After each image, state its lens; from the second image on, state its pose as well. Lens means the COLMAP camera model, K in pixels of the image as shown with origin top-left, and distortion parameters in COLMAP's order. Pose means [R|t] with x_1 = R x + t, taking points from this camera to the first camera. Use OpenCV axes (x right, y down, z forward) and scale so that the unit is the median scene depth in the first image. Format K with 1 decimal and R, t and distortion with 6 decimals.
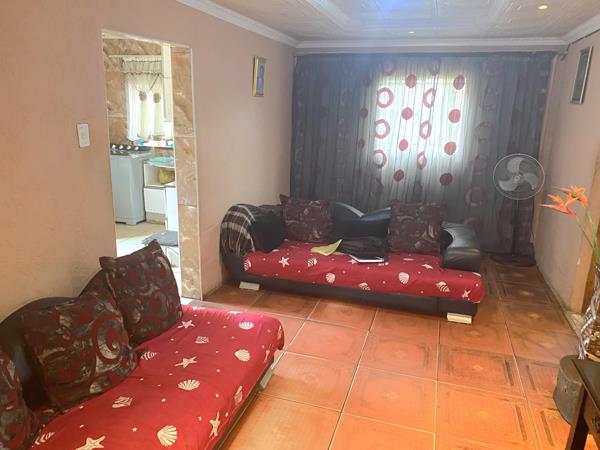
lens RADIAL K [[465.9, 0, 299.3], [0, 465.9, 220.5], [0, 0, 1]] dist [0.014200, 0.000873]
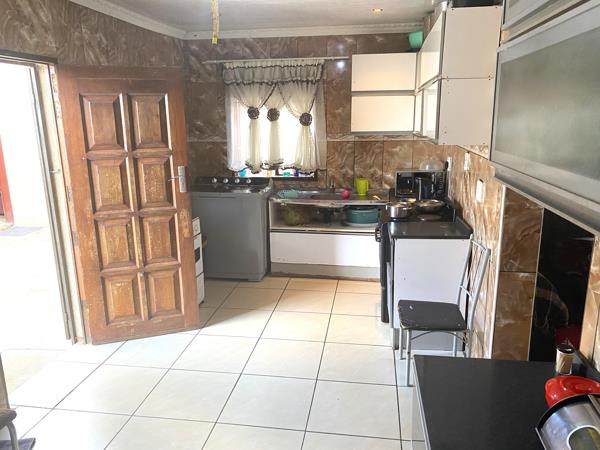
lens RADIAL K [[465.9, 0, 301.0], [0, 465.9, 230.0], [0, 0, 1]] dist [0.014200, 0.000873]
pose [[0.989993, -0.069798, 0.122646, -0.363813], [0.071221, 0.997434, -0.007256, -0.063655], [-0.121825, 0.015918, 0.992424, 0.235589]]
